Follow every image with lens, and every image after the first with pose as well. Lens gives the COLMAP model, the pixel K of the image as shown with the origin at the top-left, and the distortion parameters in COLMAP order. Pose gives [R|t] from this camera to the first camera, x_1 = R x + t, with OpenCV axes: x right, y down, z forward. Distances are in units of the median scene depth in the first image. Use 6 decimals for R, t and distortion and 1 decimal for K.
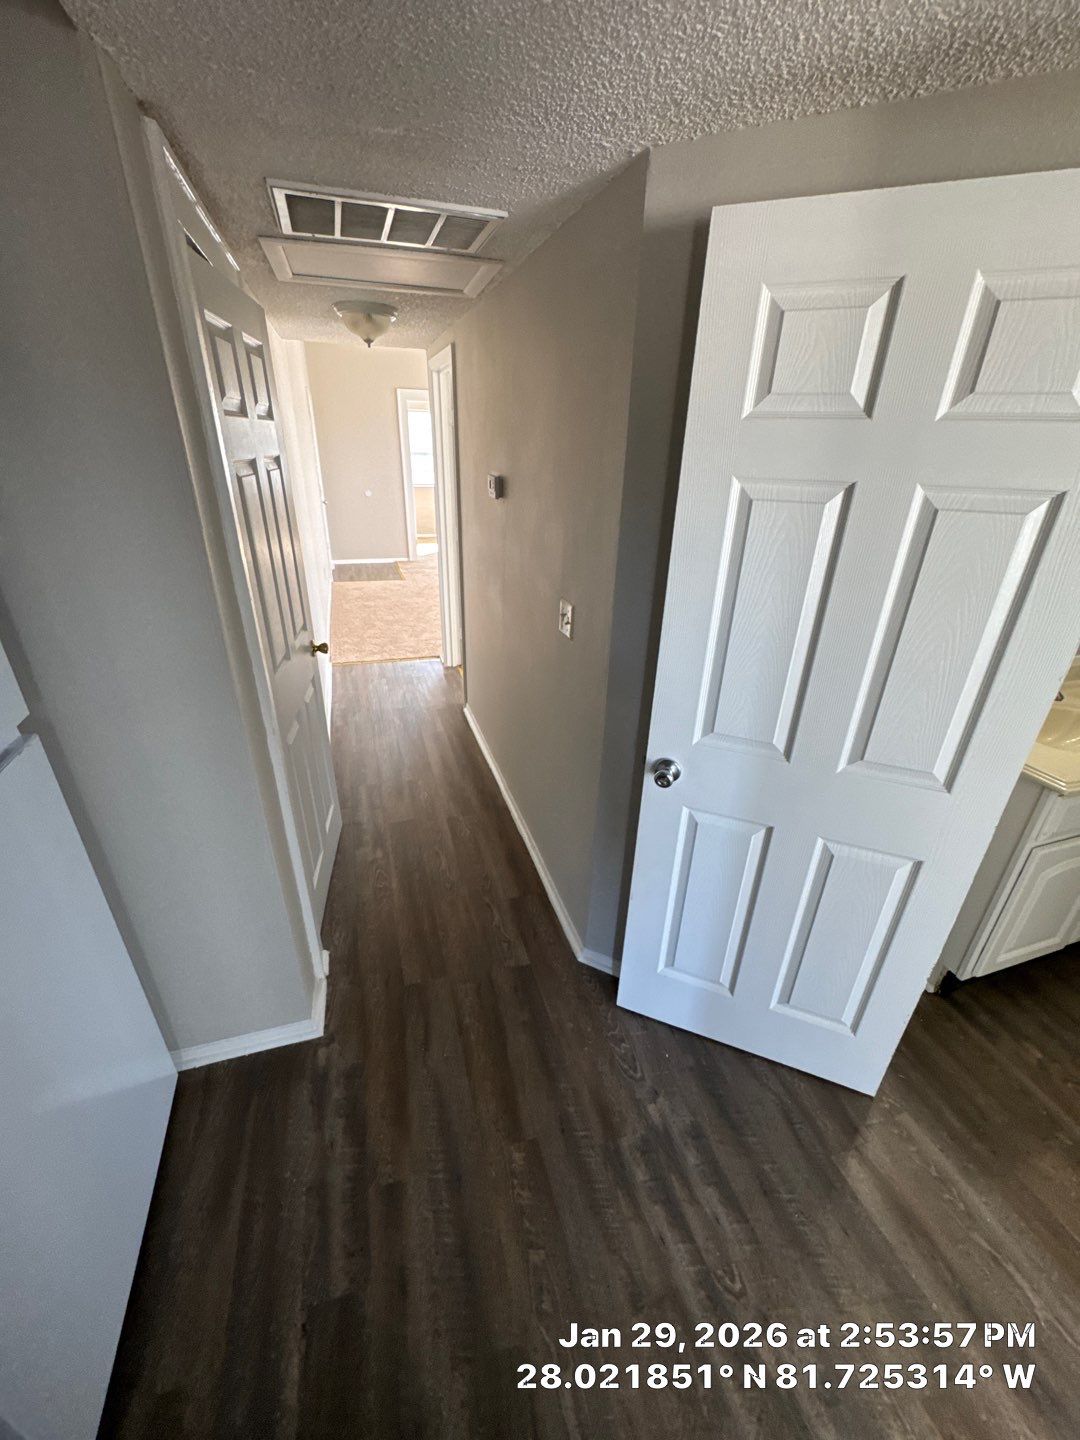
lens RADIAL K [[580.0, 0, 541.8], [0, 580.0, 720.9], [0, 0, 1]] dist [-0.003177, 0.000656]
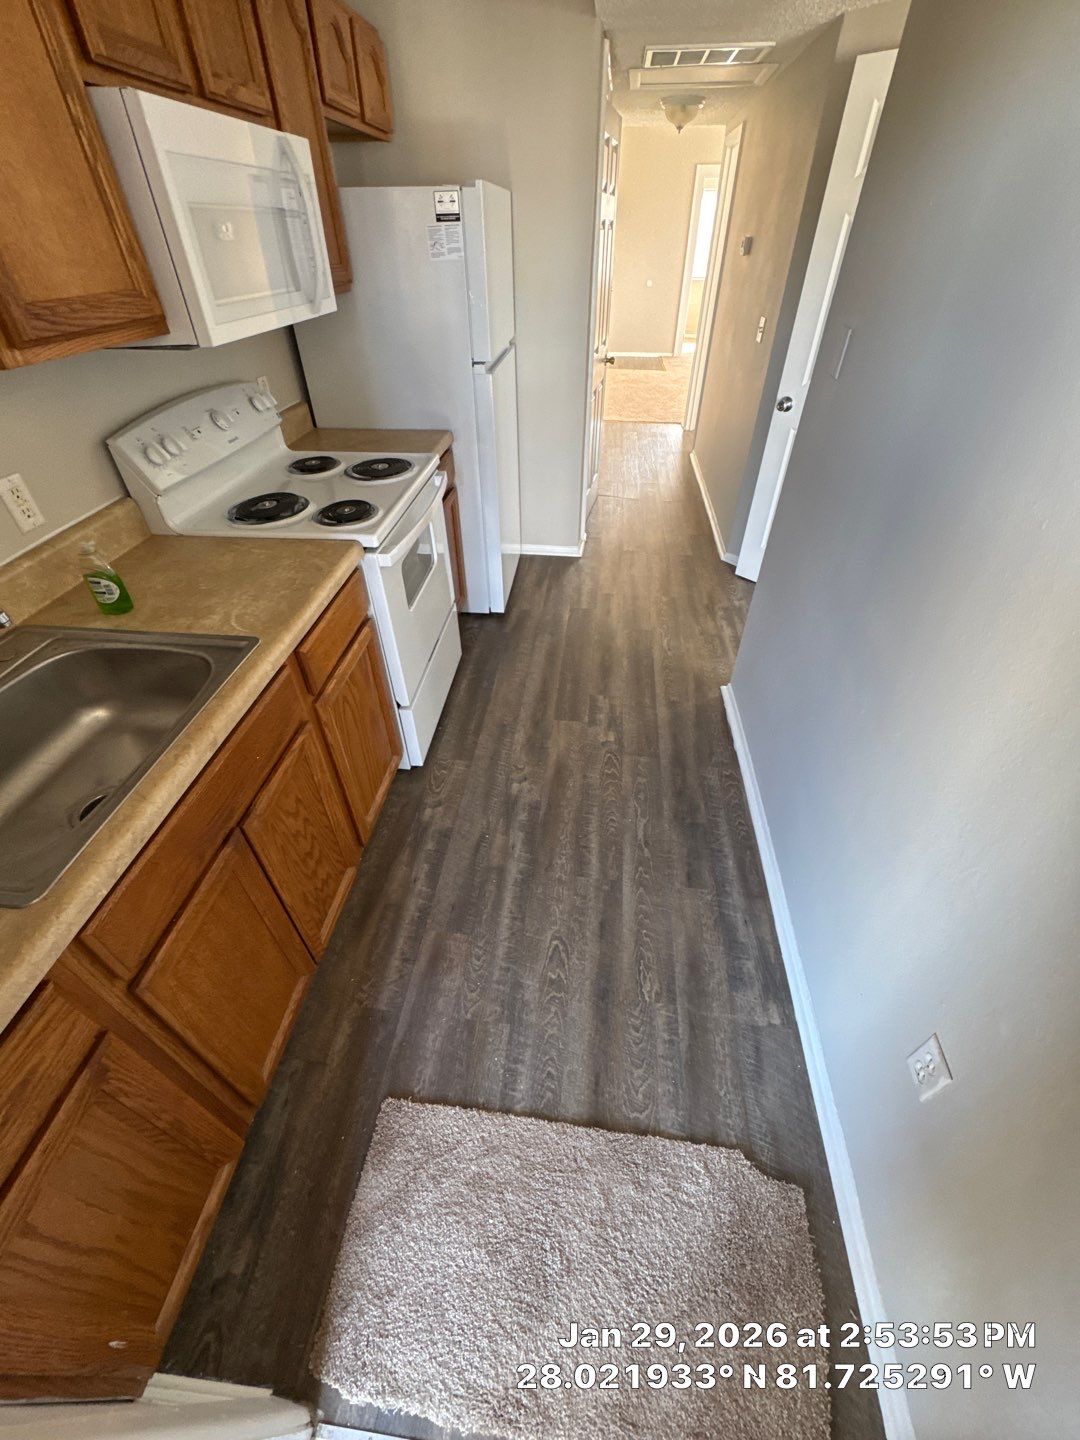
lens RADIAL K [[585.8, 0, 536.2], [0, 585.8, 730.6], [0, 0, 1]] dist [-0.000976, -0.000075]
pose [[0.913846, 0.242019, -0.326056, 0.282565], [-0.153872, 0.949483, 0.273505, 0.563187], [0.375778, -0.199771, 0.904921, -1.004523]]
